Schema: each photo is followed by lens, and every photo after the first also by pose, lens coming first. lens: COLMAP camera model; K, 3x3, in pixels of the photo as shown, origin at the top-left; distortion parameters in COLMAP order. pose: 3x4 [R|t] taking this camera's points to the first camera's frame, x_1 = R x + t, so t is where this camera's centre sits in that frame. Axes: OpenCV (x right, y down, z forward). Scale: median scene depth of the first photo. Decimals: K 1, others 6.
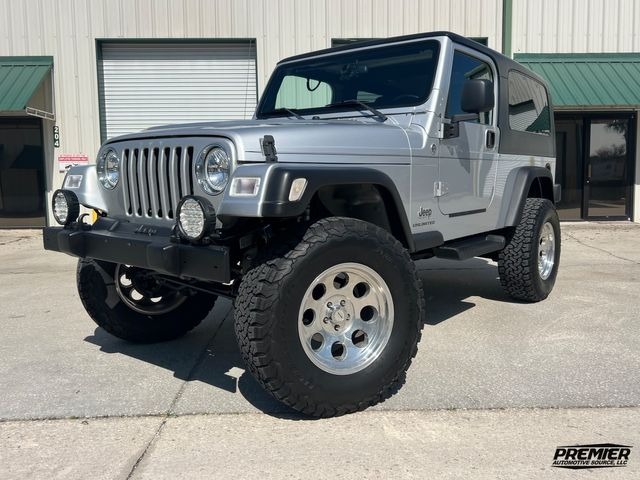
lens RADIAL K [[531.1, 0, 322.7], [0, 531.1, 237.7], [0, 0, 1]] dist [0.068475, -0.086612]
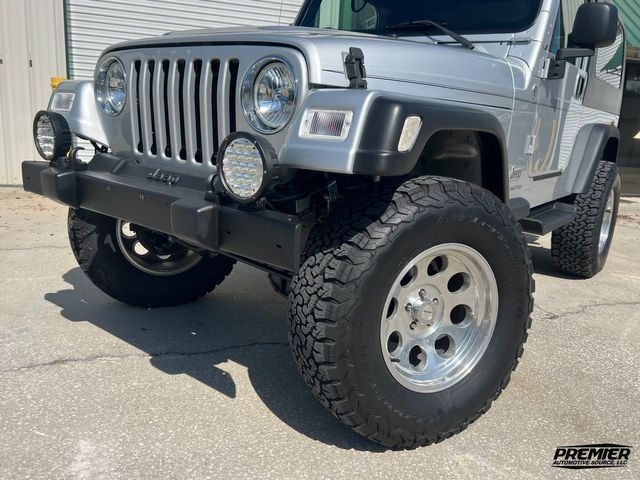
lens RADIAL K [[510.4, 0, 320.0], [0, 510.4, 240.0], [0, 0, 1]] dist [0.066444, -0.072759]
pose [[0.997684, 0.064084, 0.022802, -0.127709], [-0.066241, 0.991541, 0.111617, -0.020184], [-0.015456, -0.112869, 0.993490, 0.293066]]
